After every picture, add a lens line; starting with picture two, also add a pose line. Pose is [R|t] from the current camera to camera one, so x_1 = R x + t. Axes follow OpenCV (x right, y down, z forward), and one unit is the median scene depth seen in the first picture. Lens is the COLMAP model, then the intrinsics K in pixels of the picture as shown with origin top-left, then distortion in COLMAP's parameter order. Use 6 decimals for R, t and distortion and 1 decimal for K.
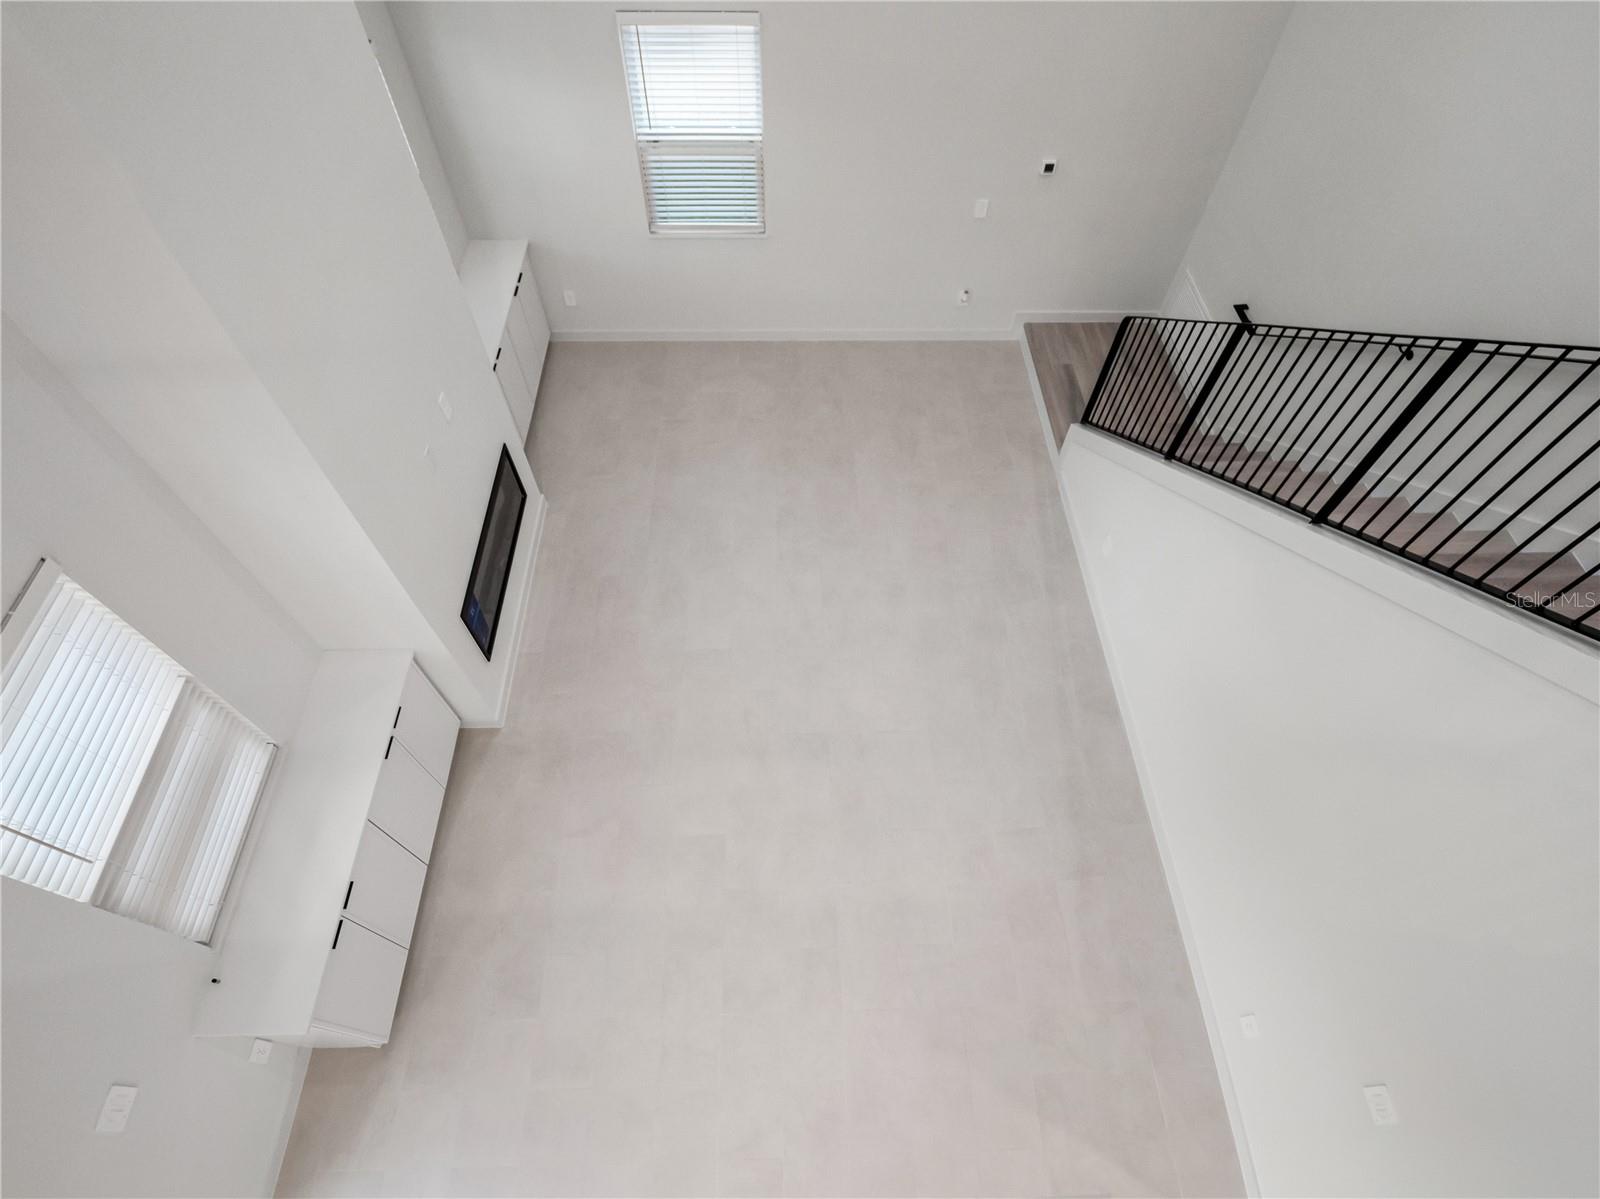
lens RADIAL K [[814.9, 0, 805.8], [0, 814.9, 601.9], [0, 0, 1]] dist [0.003355, -0.008560]
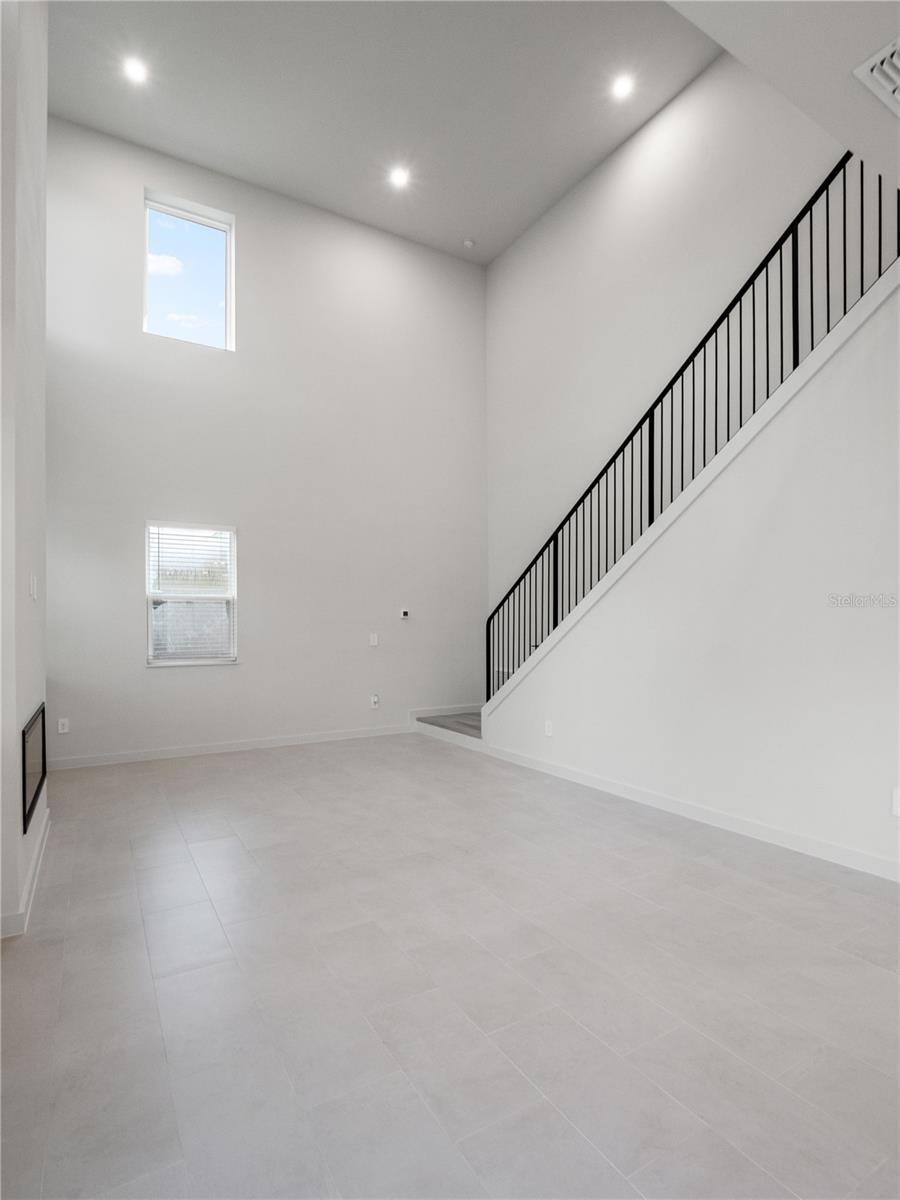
lens RADIAL K [[611.2, 0, 450.3], [0, 611.2, 622.9], [0, 0, 1]] dist [0.003355, -0.008560]
pose [[0.875465, -0.016219, 0.483010, -0.300913], [0.409056, 0.557096, -0.722715, 0.557198], [-0.257361, 0.830290, 0.494352, 0.395438]]
